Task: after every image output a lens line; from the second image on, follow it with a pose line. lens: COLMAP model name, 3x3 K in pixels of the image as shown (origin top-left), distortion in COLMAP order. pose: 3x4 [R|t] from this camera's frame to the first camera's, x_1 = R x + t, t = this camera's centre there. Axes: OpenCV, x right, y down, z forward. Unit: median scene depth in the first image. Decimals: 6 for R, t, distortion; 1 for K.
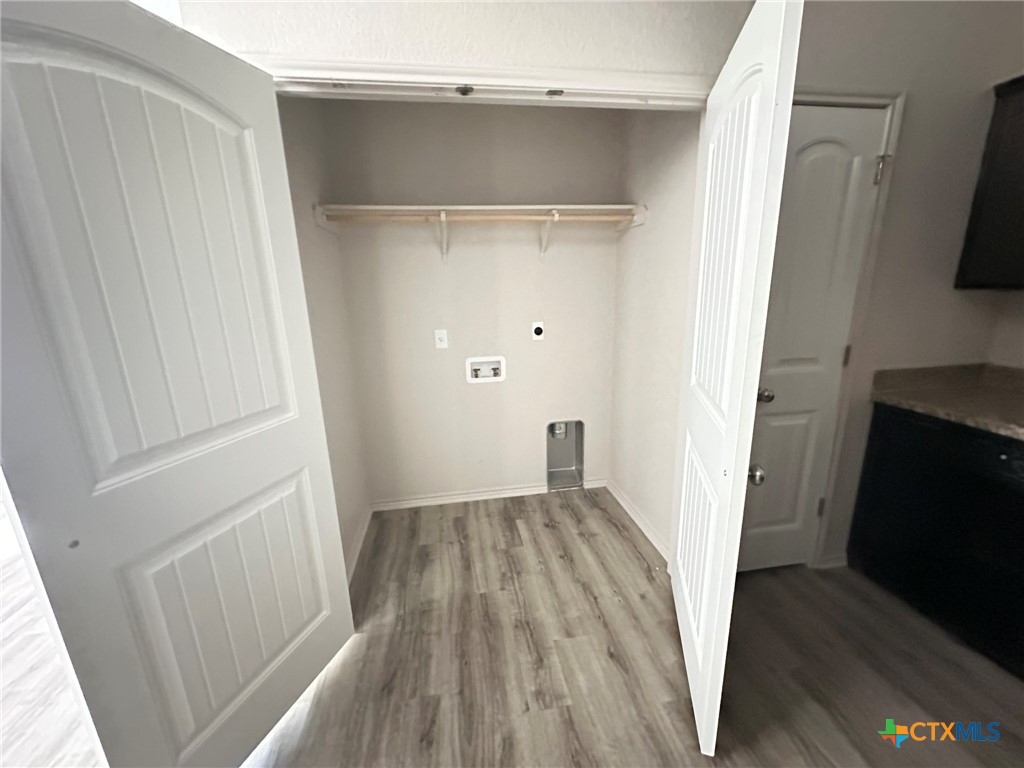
lens RADIAL K [[406.6, 0, 509.1], [0, 406.6, 378.7], [0, 0, 1]] dist [-0.007270, 0.000123]
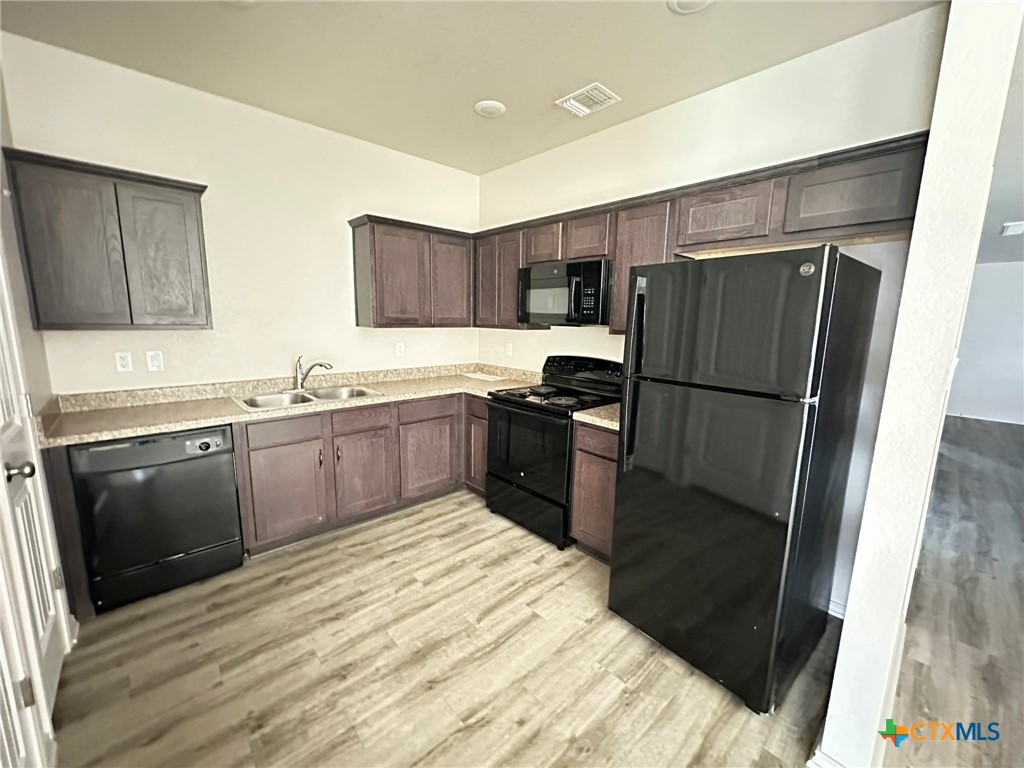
lens RADIAL K [[406.6, 0, 507.9], [0, 406.6, 385.3], [0, 0, 1]] dist [-0.007270, 0.000123]
pose [[-0.559402, -0.104379, 0.822298, -0.572564], [0.202259, 0.944864, 0.257533, -0.138610], [-0.803841, 0.310382, -0.507447, 0.711624]]
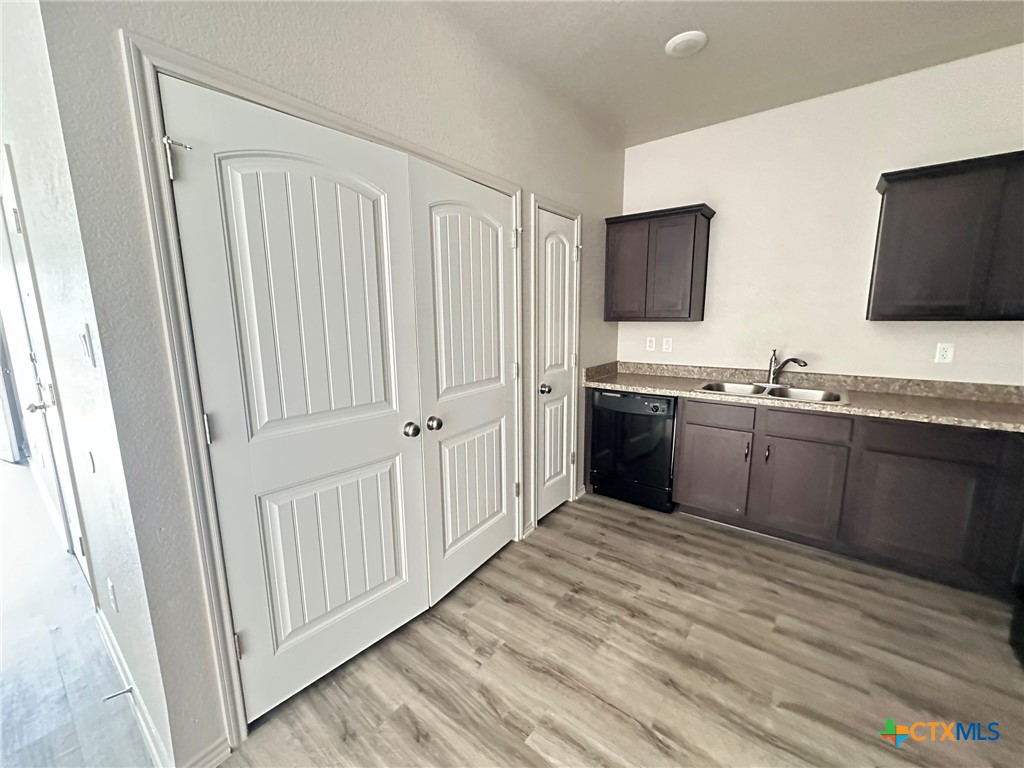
lens RADIAL K [[406.6, 0, 515.6], [0, 406.6, 387.1], [0, 0, 1]] dist [-0.007270, 0.000123]
pose [[0.714624, -0.088963, 0.693829, -0.599688], [0.148627, 0.988543, -0.026331, 0.066060], [-0.683537, 0.121939, 0.719658, -0.014394]]
